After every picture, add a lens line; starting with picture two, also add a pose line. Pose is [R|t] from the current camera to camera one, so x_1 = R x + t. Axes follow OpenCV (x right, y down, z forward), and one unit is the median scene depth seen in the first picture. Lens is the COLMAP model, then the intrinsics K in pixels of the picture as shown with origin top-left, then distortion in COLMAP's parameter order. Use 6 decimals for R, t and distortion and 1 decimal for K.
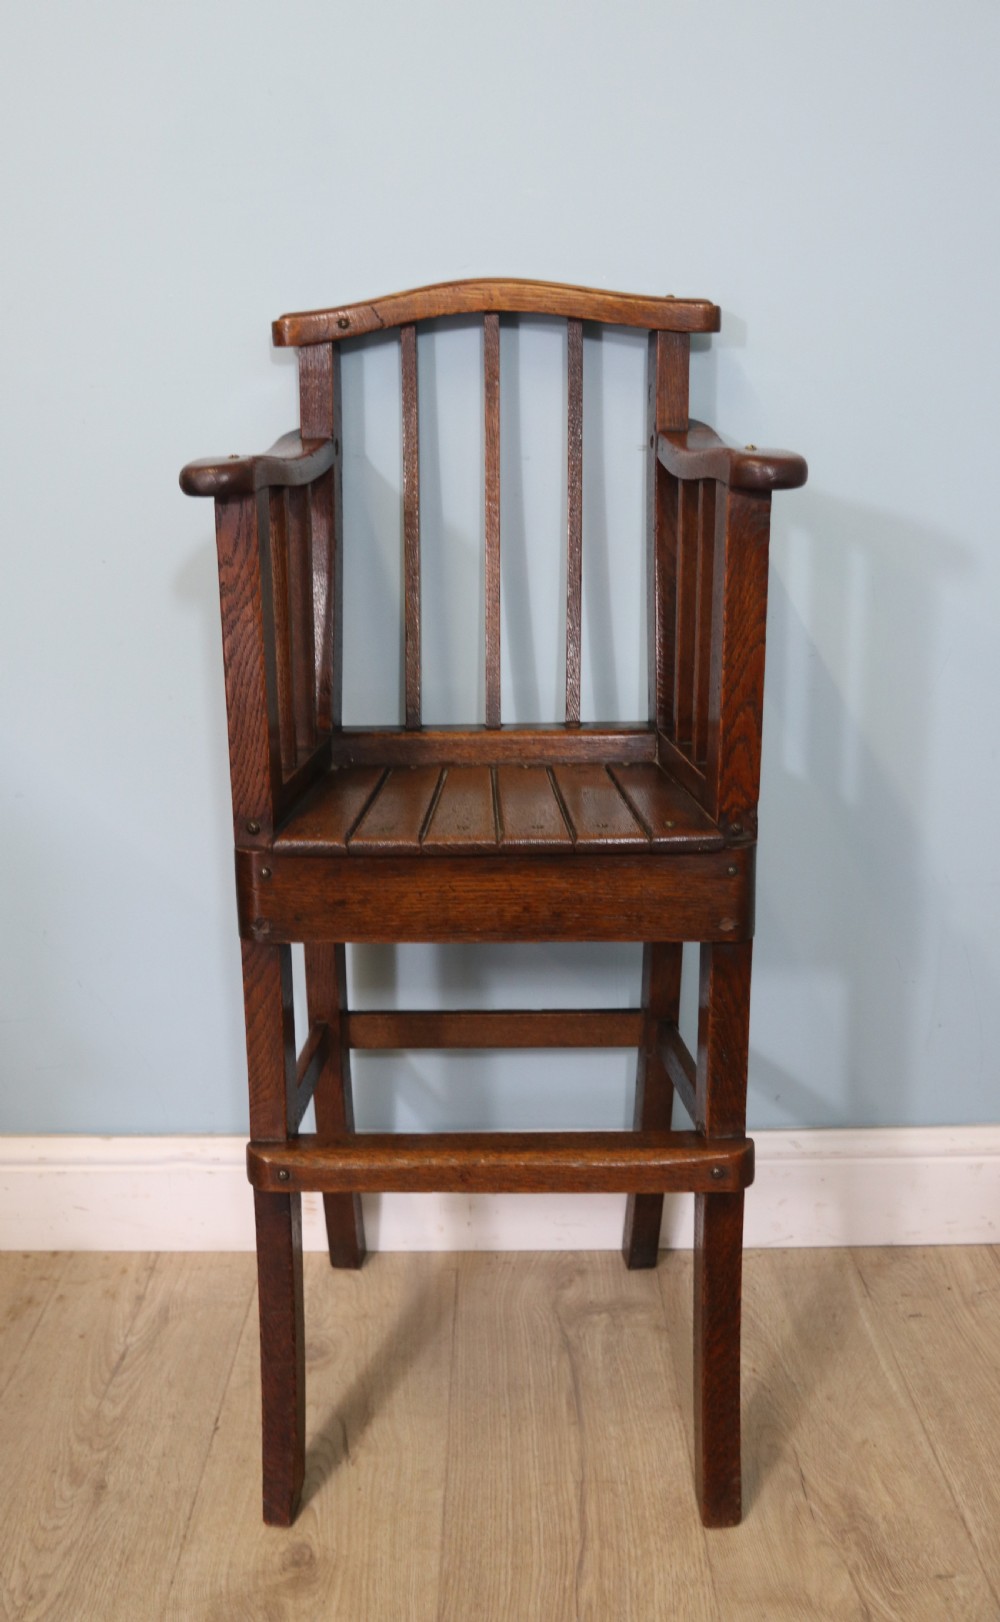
lens RADIAL K [[1436.1, 0, 442.3], [0, 1436.1, 838.0], [0, 0, 1]] dist [-0.150361, 0.218019]
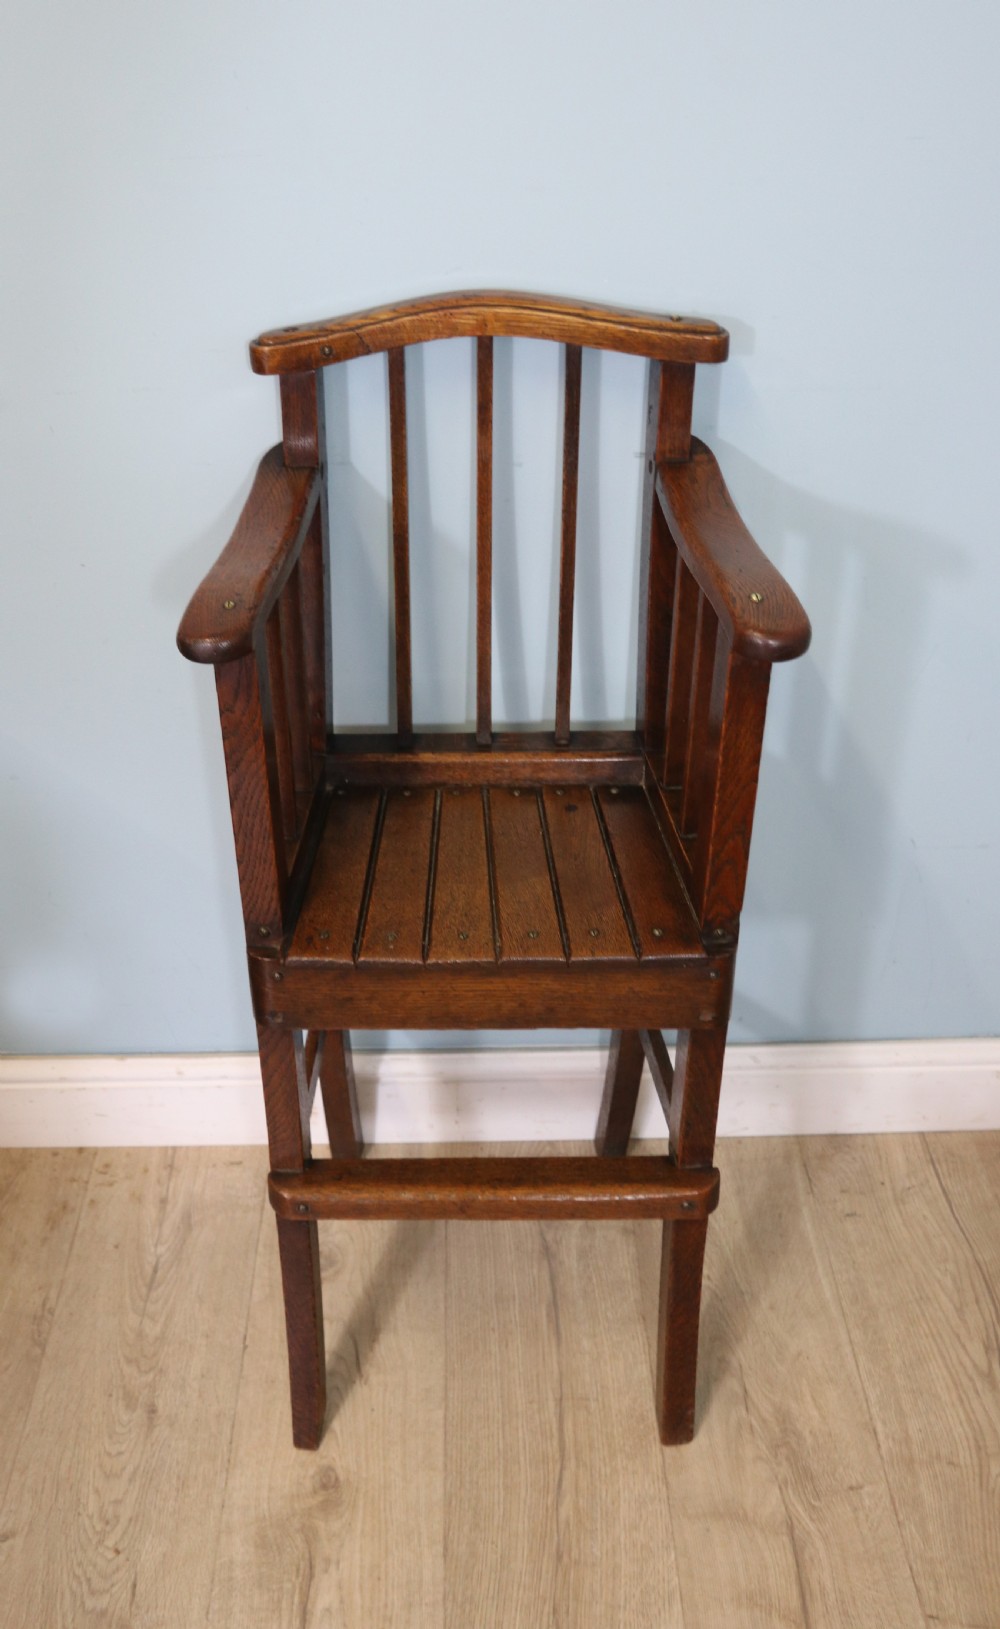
lens RADIAL K [[1442.3, 0, 442.1], [0, 1442.3, 841.7], [0, 0, 1]] dist [-0.150361, 0.218019]
pose [[0.999459, -0.016050, 0.028701, -0.026048], [0.006719, 0.954060, 0.299540, -0.335212], [-0.032190, -0.299185, 0.953652, 0.004823]]
